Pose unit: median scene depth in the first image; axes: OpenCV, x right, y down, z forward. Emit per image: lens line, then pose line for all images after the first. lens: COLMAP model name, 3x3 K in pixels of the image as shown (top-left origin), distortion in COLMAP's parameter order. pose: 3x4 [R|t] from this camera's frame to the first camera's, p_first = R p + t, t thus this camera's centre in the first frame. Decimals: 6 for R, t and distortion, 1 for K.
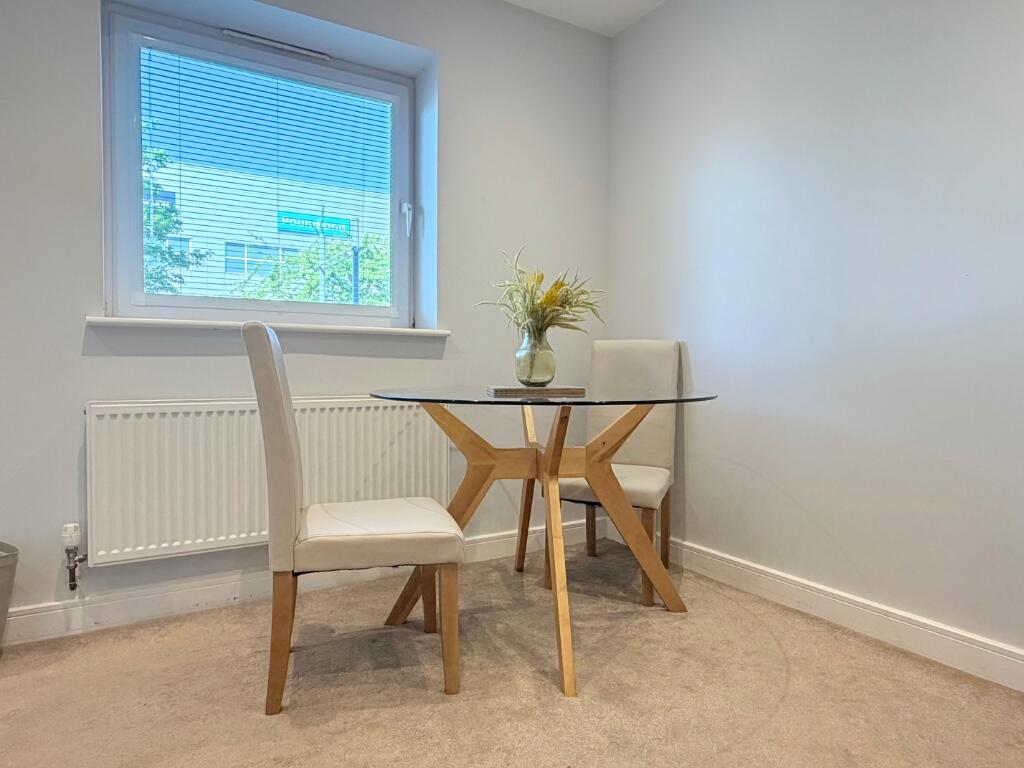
lens RADIAL K [[631.1, 0, 512.0], [0, 631.1, 384.0], [0, 0, 1]] dist [-0.003177, -0.000837]
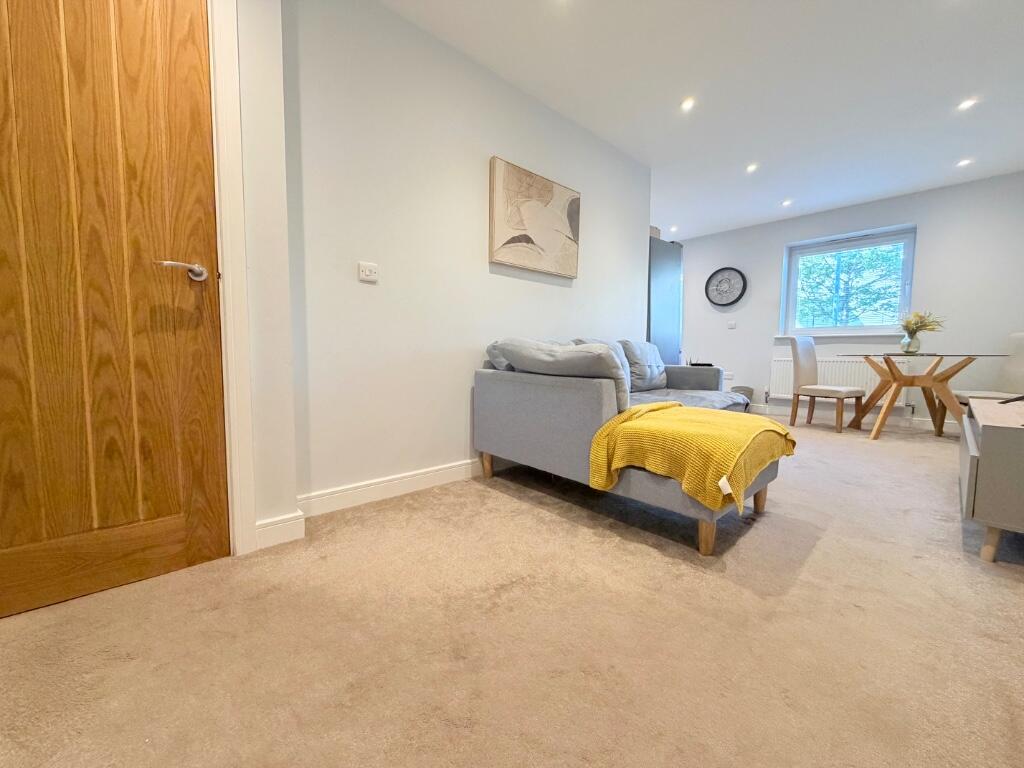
lens RADIAL K [[408.1, 0, 508.4], [0, 408.1, 382.4], [0, 0, 1]] dist [0.000795, -0.000246]
pose [[0.204090, 0.064712, -0.976811, 1.457361], [-0.037460, 0.997598, 0.058262, 0.094150], [0.978235, 0.024701, 0.206024, -1.122554]]
